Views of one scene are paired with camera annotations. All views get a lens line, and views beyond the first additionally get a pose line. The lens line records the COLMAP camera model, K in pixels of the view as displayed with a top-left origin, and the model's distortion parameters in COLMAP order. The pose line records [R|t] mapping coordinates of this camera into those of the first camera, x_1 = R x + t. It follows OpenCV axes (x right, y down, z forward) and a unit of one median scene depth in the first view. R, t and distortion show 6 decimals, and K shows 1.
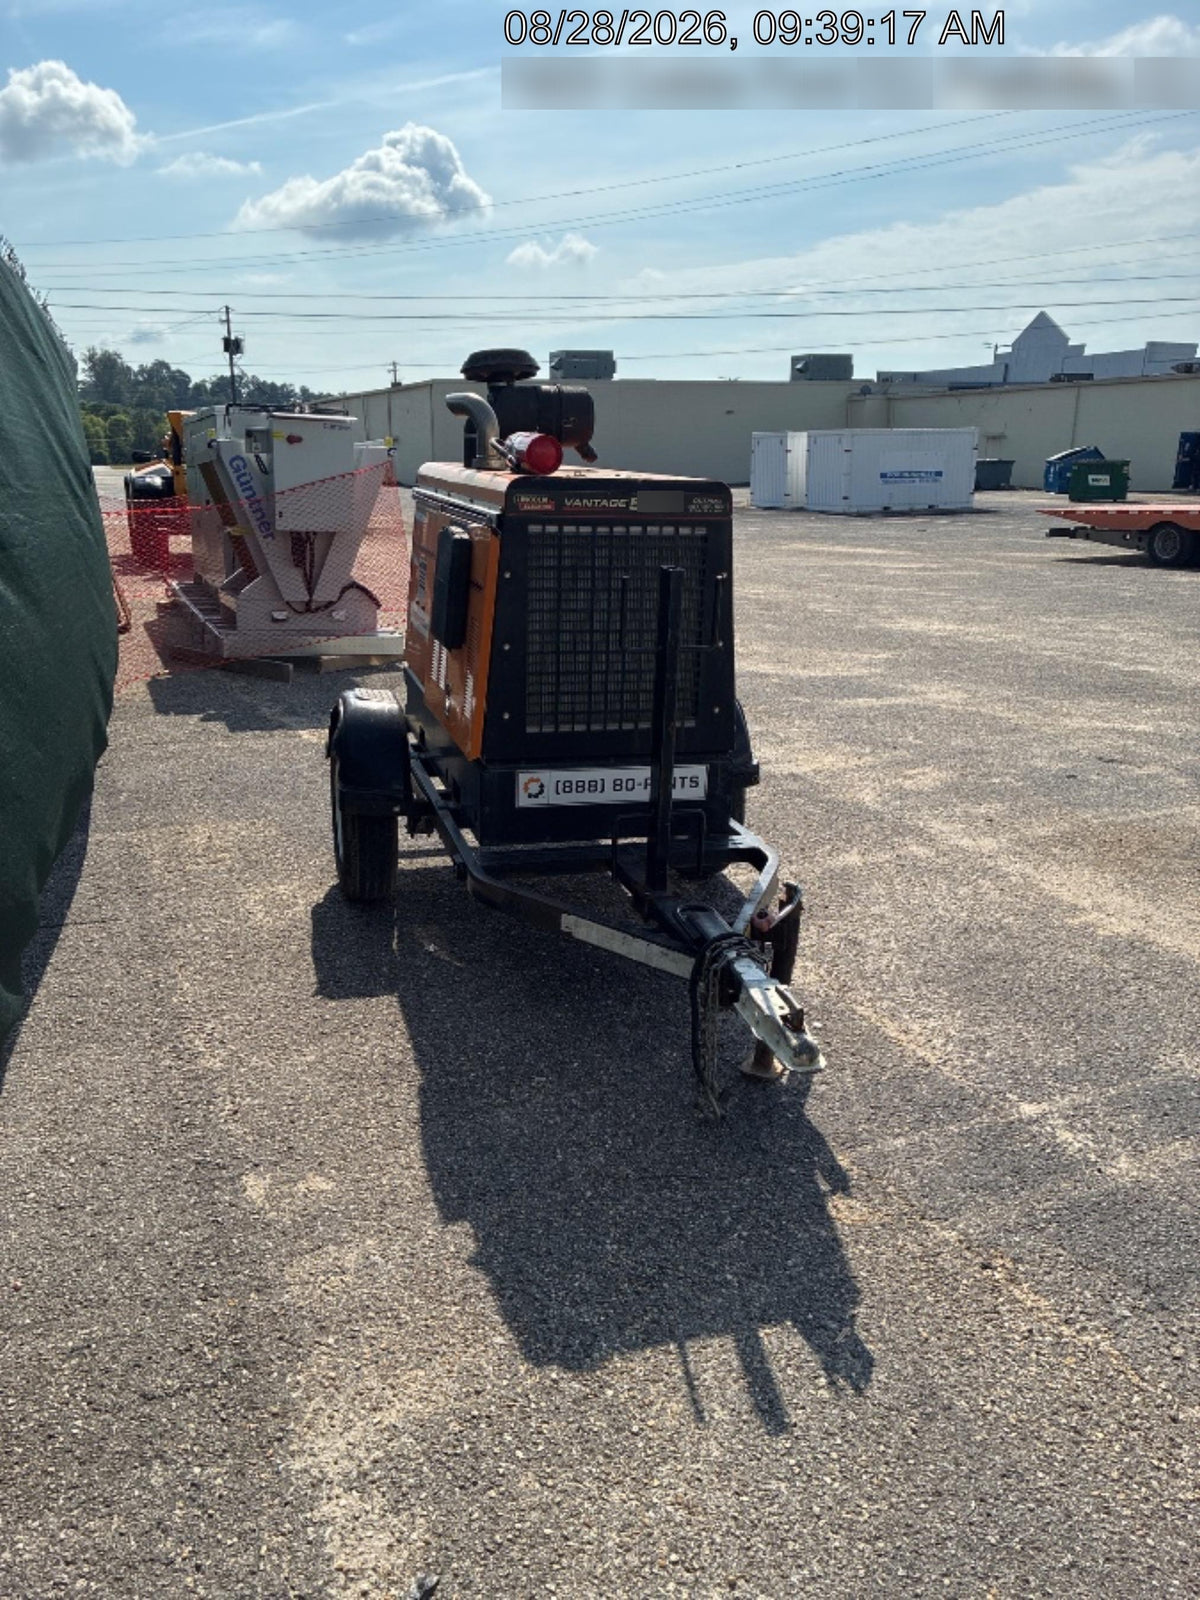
lens RADIAL K [[1201.9, 0, 593.3], [0, 1201.9, 827.4], [0, 0, 1]] dist [0.037670, -0.001055]
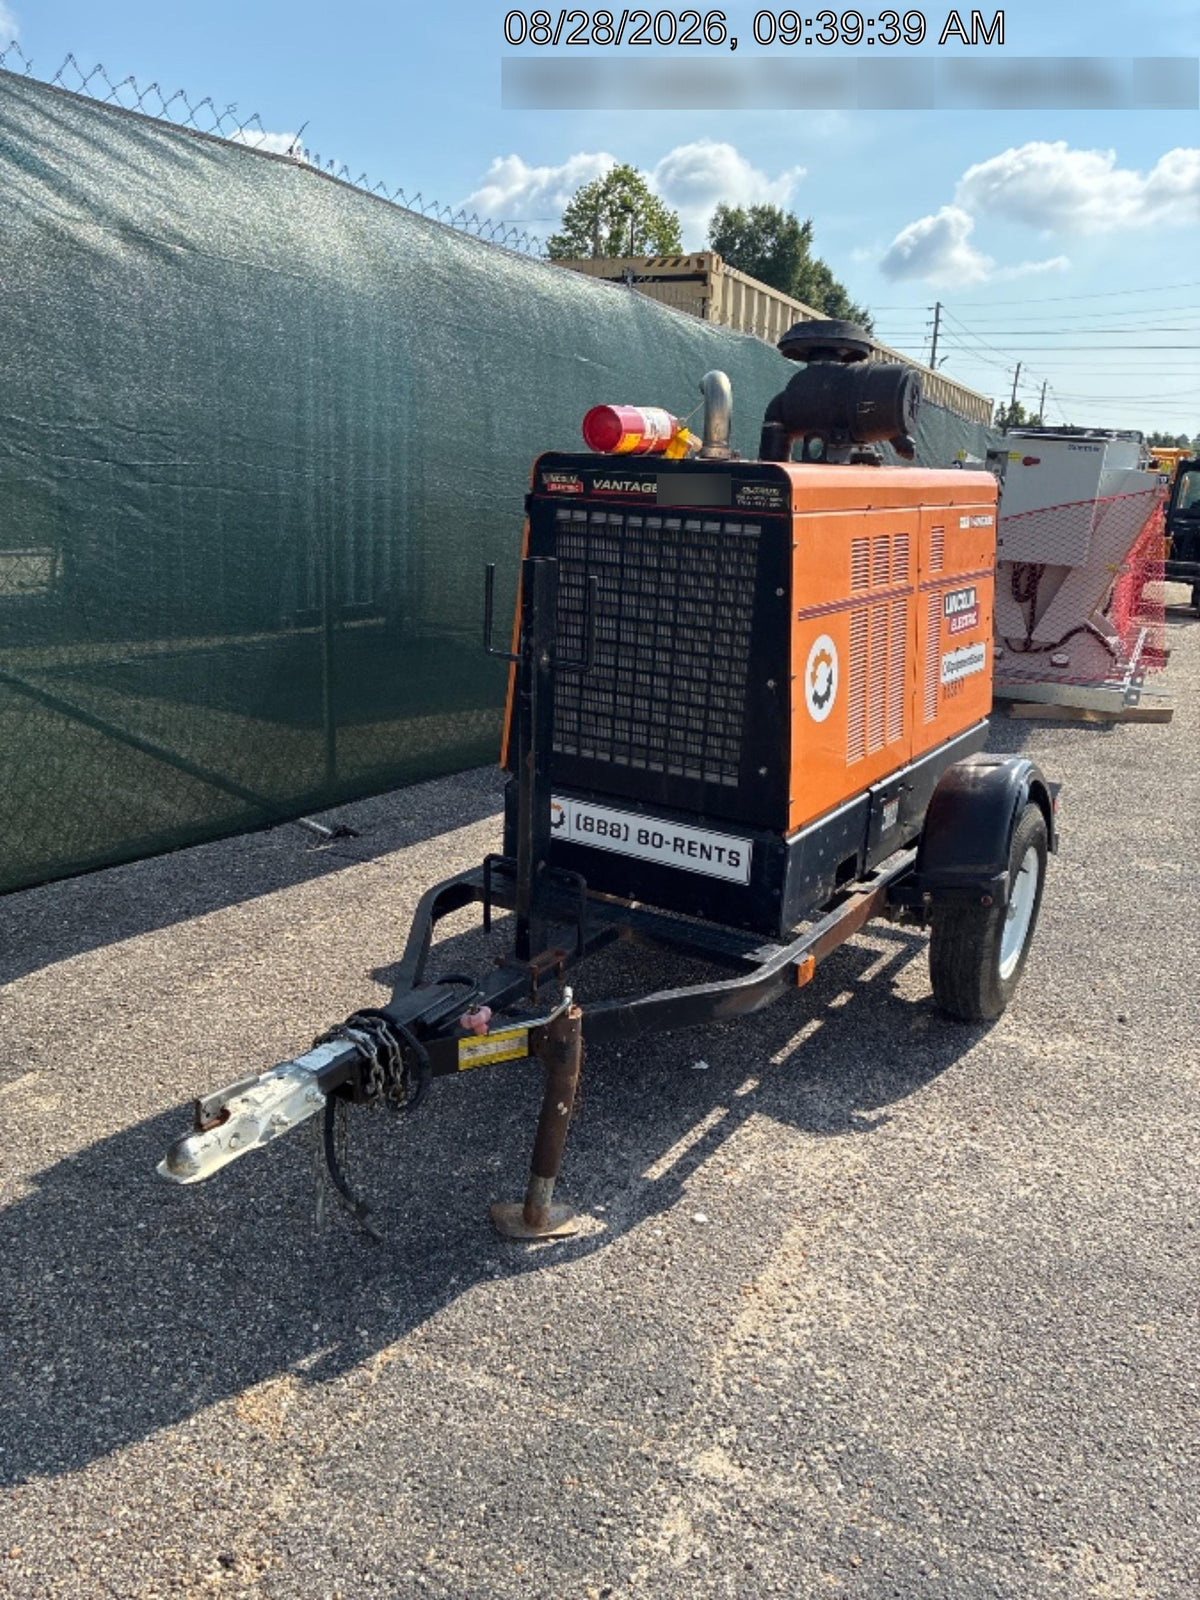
lens RADIAL K [[1201.9, 0, 593.3], [0, 1201.9, 827.4], [0, 0, 1]] dist [0.037670, -0.001055]
pose [[0.685727, 0.223271, -0.692769, 0.567851], [-0.246875, 0.966715, 0.067195, -0.089327], [0.684712, 0.124950, 0.718023, 0.399741]]
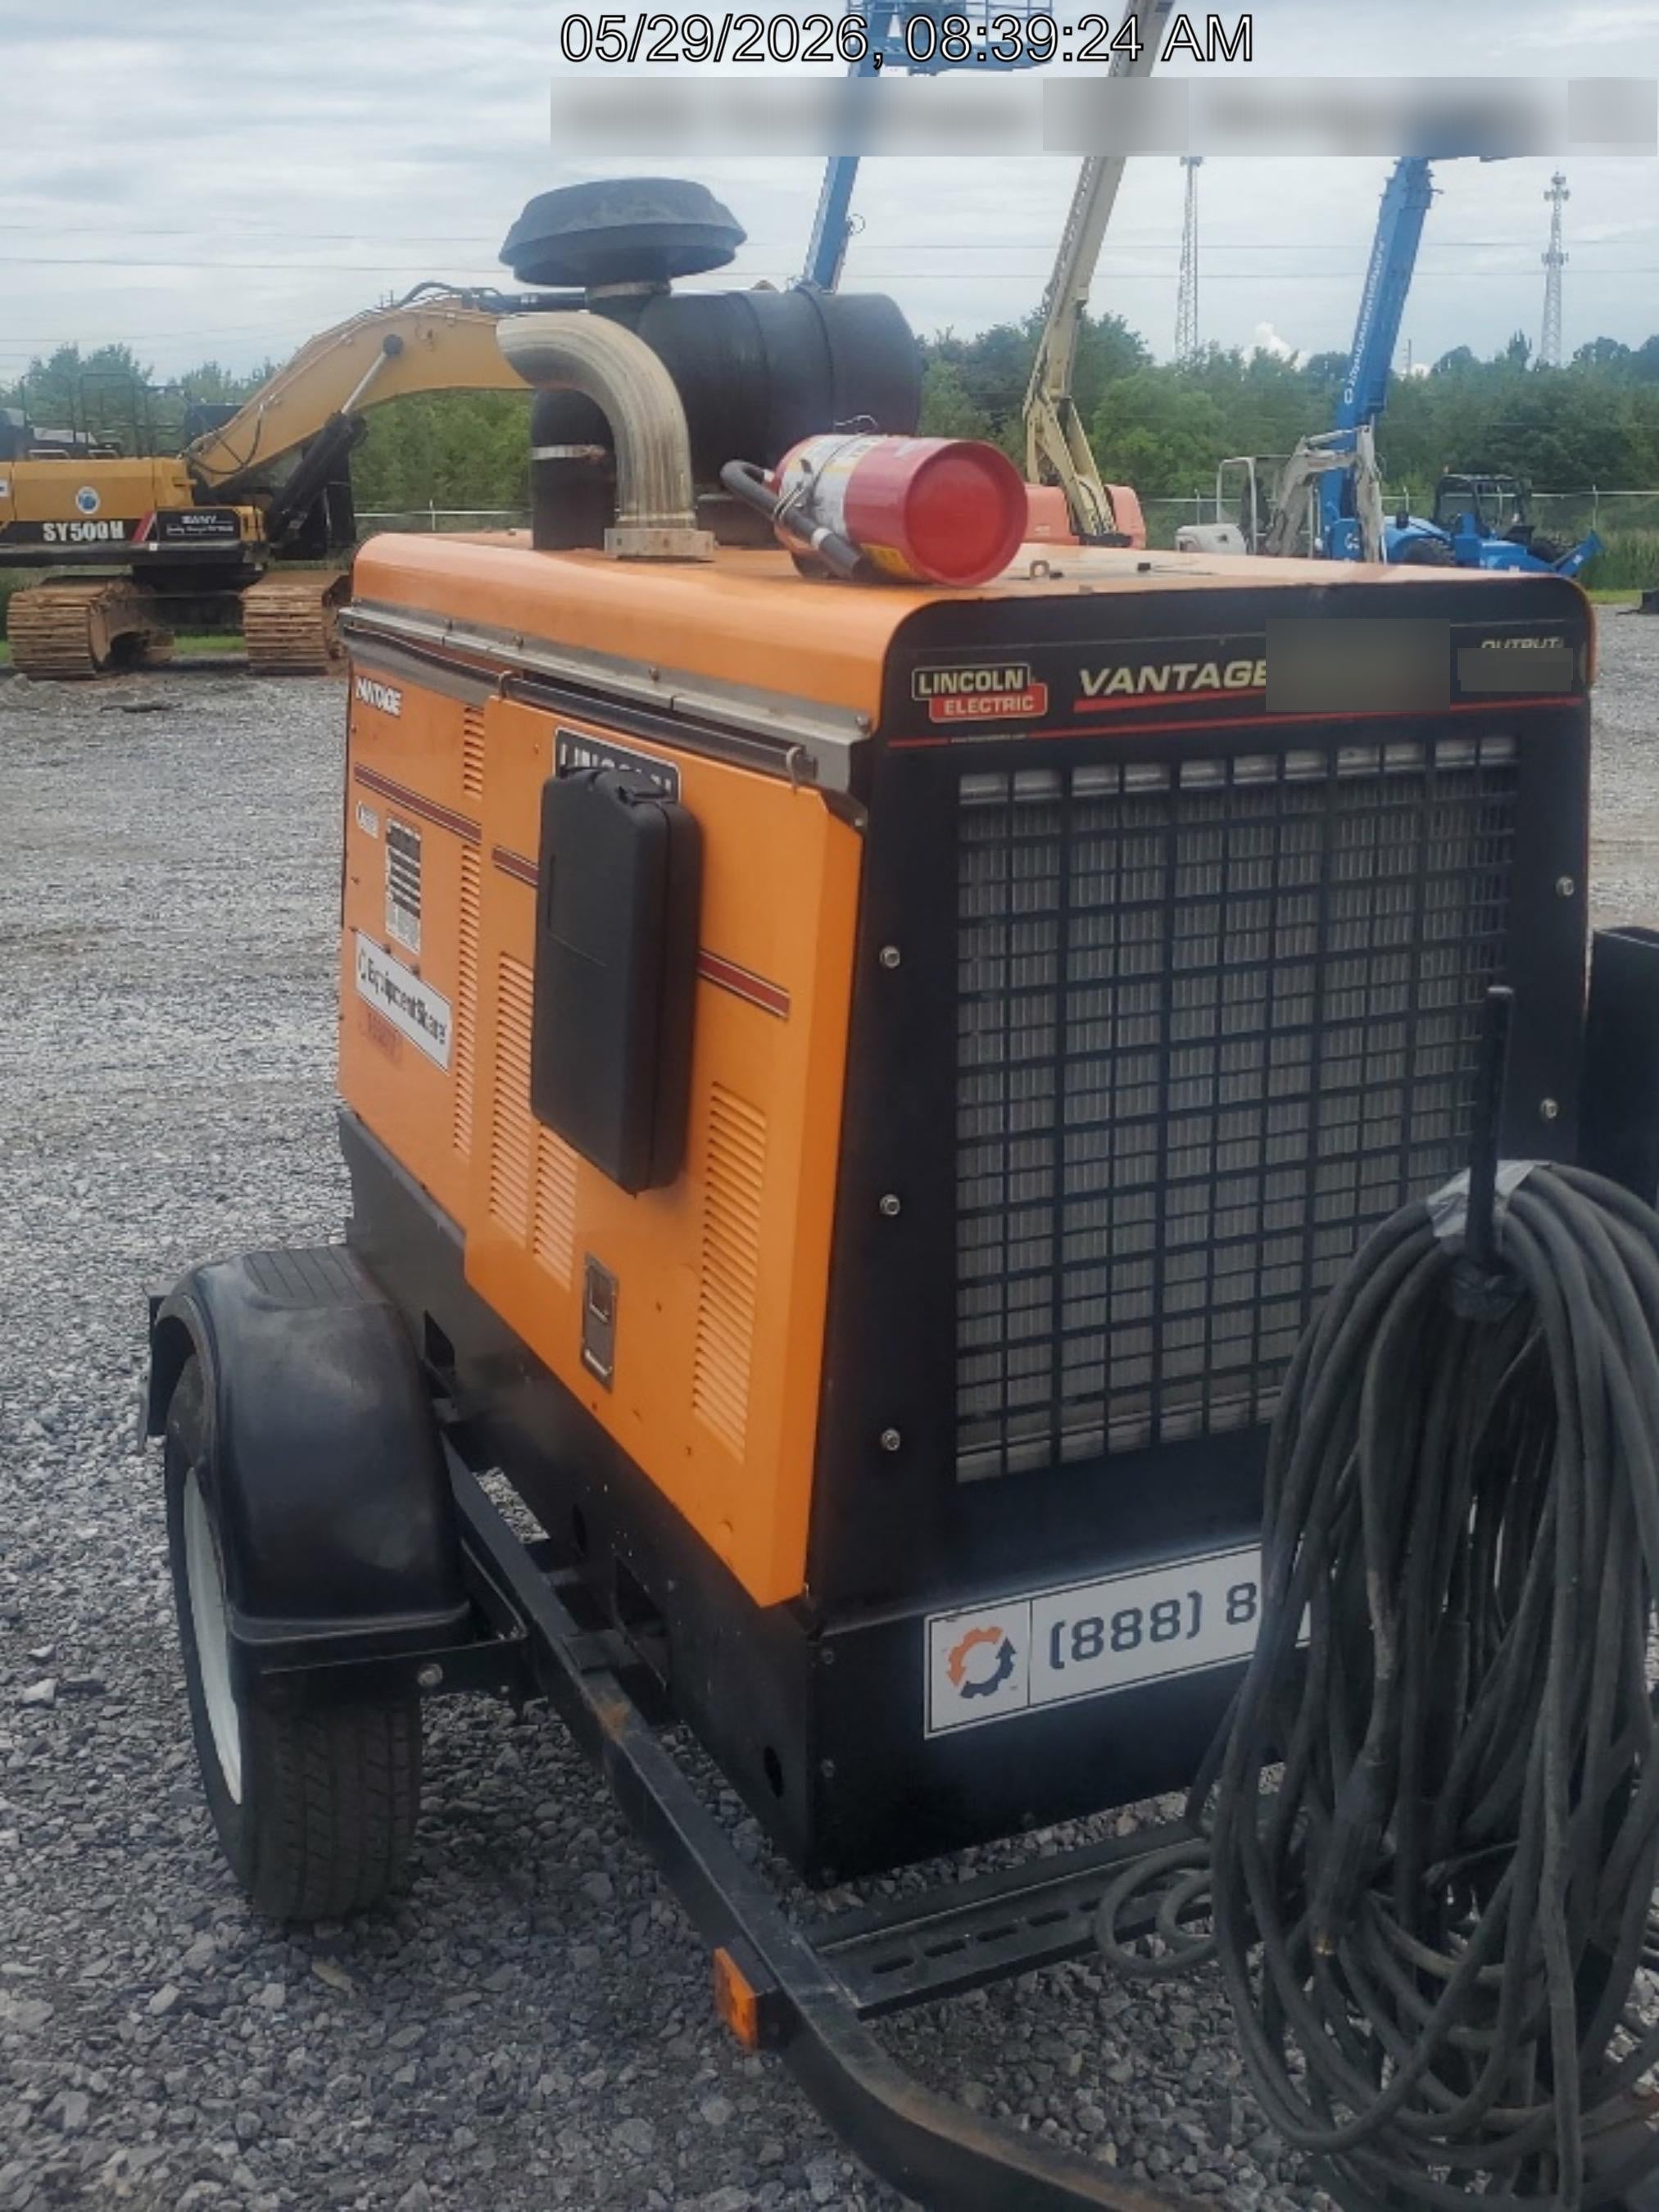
lens RADIAL K [[2223.2, 0, 886.7], [0, 2223.2, 1117.5], [0, 0, 1]] dist [0.201000, -0.008865]
pose [[0.984982, -0.077395, 0.154342, -0.144281], [0.081170, 0.996532, -0.018301, -0.154080], [-0.152390, 0.030554, 0.987848, 0.468454]]
